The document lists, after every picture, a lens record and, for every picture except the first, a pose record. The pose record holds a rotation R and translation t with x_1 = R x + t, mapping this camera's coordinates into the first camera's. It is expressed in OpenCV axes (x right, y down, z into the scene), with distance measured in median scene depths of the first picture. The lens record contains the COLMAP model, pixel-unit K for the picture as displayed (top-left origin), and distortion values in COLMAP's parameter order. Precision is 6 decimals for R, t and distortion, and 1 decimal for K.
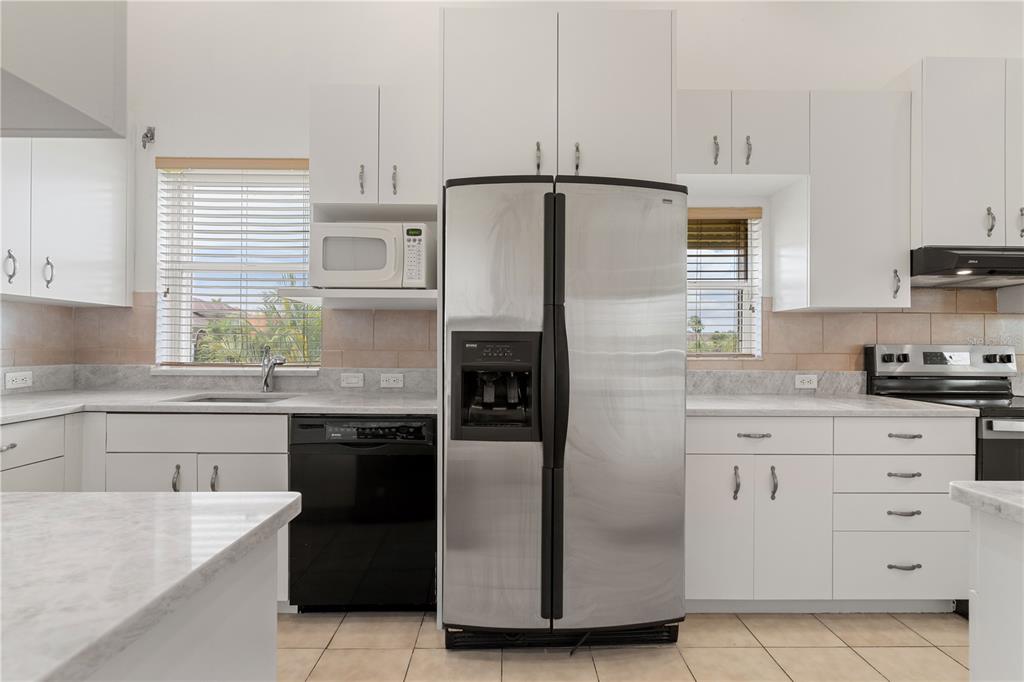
lens RADIAL K [[460.6, 0, 516.5], [0, 460.6, 347.3], [0, 0, 1]] dist [-0.006222, 0.001235]
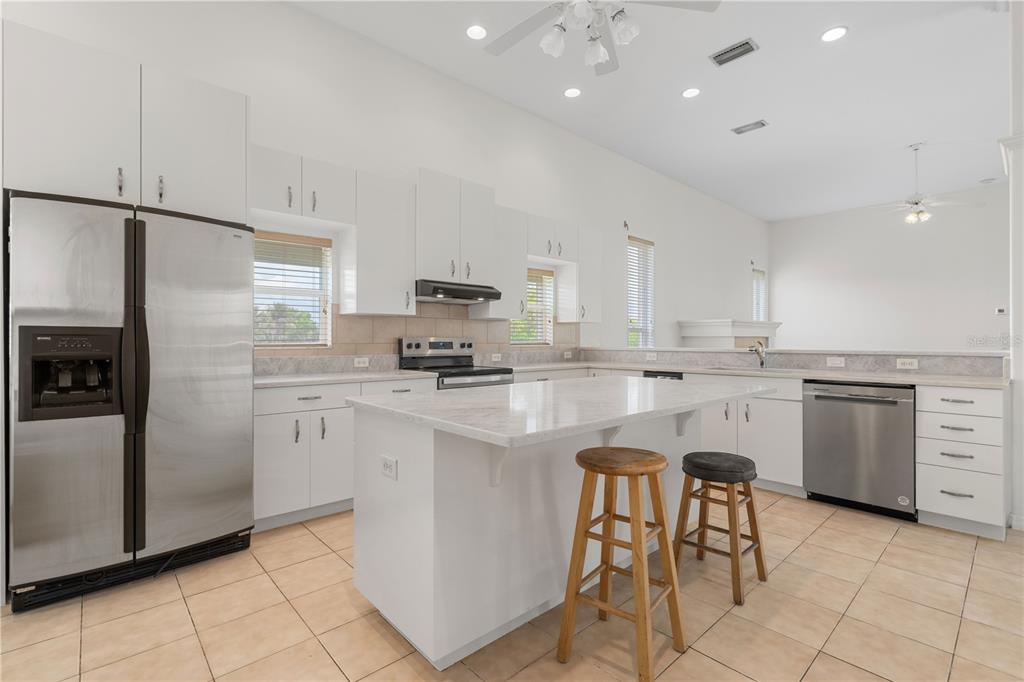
lens RADIAL K [[460.6, 0, 510.5], [0, 460.6, 341.3], [0, 0, 1]] dist [-0.006222, 0.001235]
pose [[0.750665, -0.005695, 0.660658, 0.015948], [0.002782, 0.999981, 0.005460, 0.000377], [-0.660677, -0.002261, 0.750667, -0.477021]]
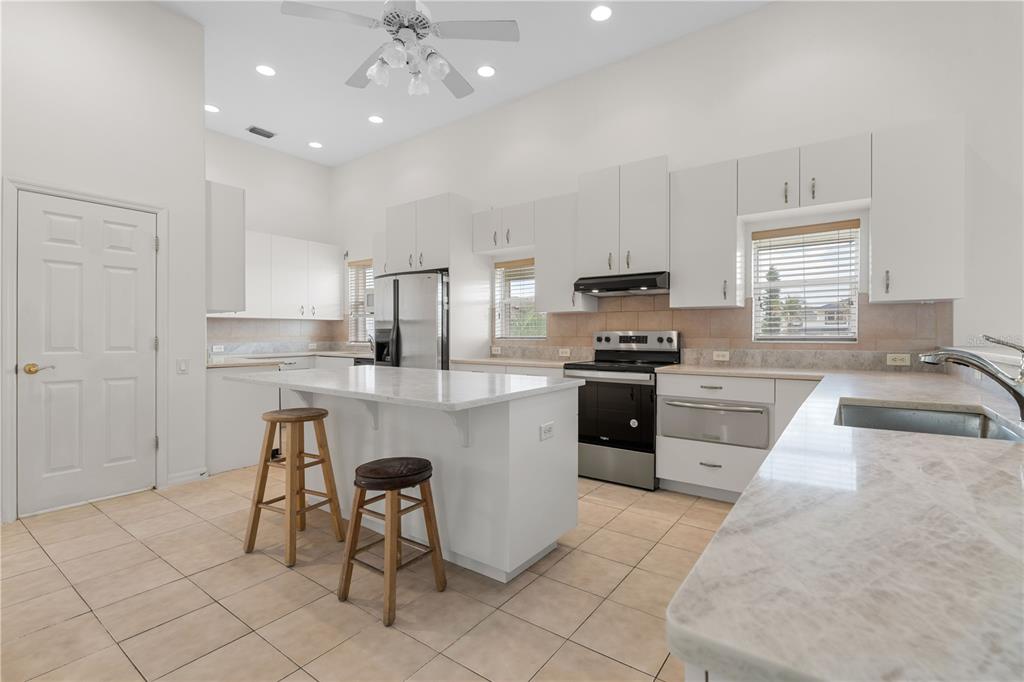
lens RADIAL K [[460.6, 0, 518.4], [0, 460.6, 338.3], [0, 0, 1]] dist [-0.006222, 0.001235]
pose [[0.806900, -0.000848, -0.590688, 1.733846], [0.003618, 0.999987, 0.003507, 0.013491], [0.590678, -0.004967, 0.806892, -0.612615]]
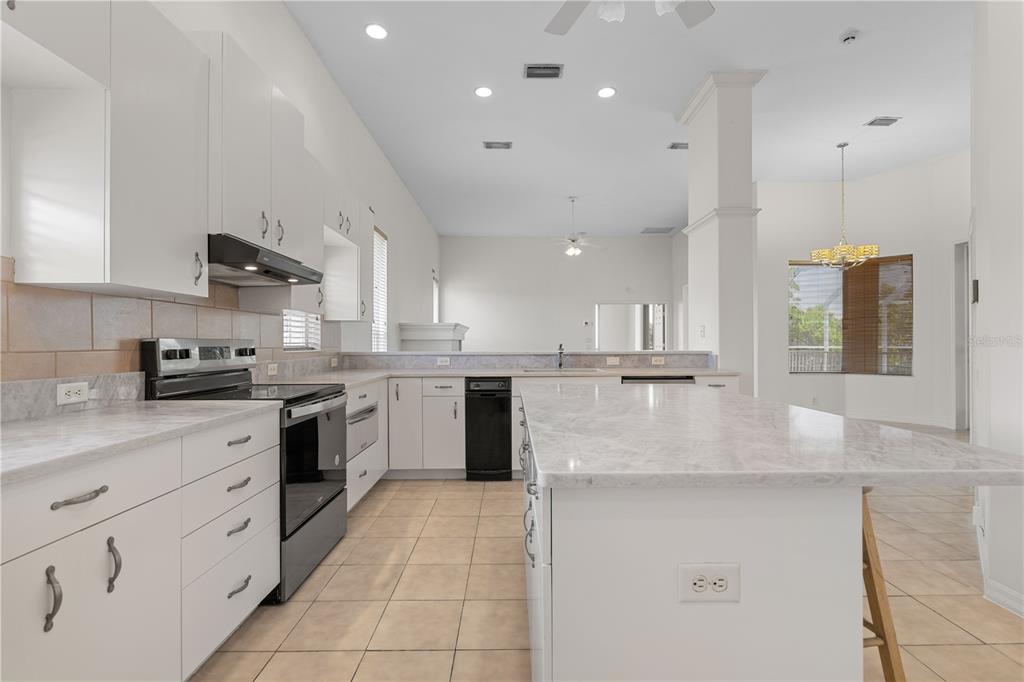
lens RADIAL K [[460.6, 0, 511.5], [0, 460.6, 341.4], [0, 0, 1]] dist [-0.006222, 0.001235]
pose [[0.009167, -0.000831, 0.999958, -0.038745], [0.000534, 1.000000, 0.000826, -0.001007], [-0.999958, 0.000526, 0.009167, 0.396723]]
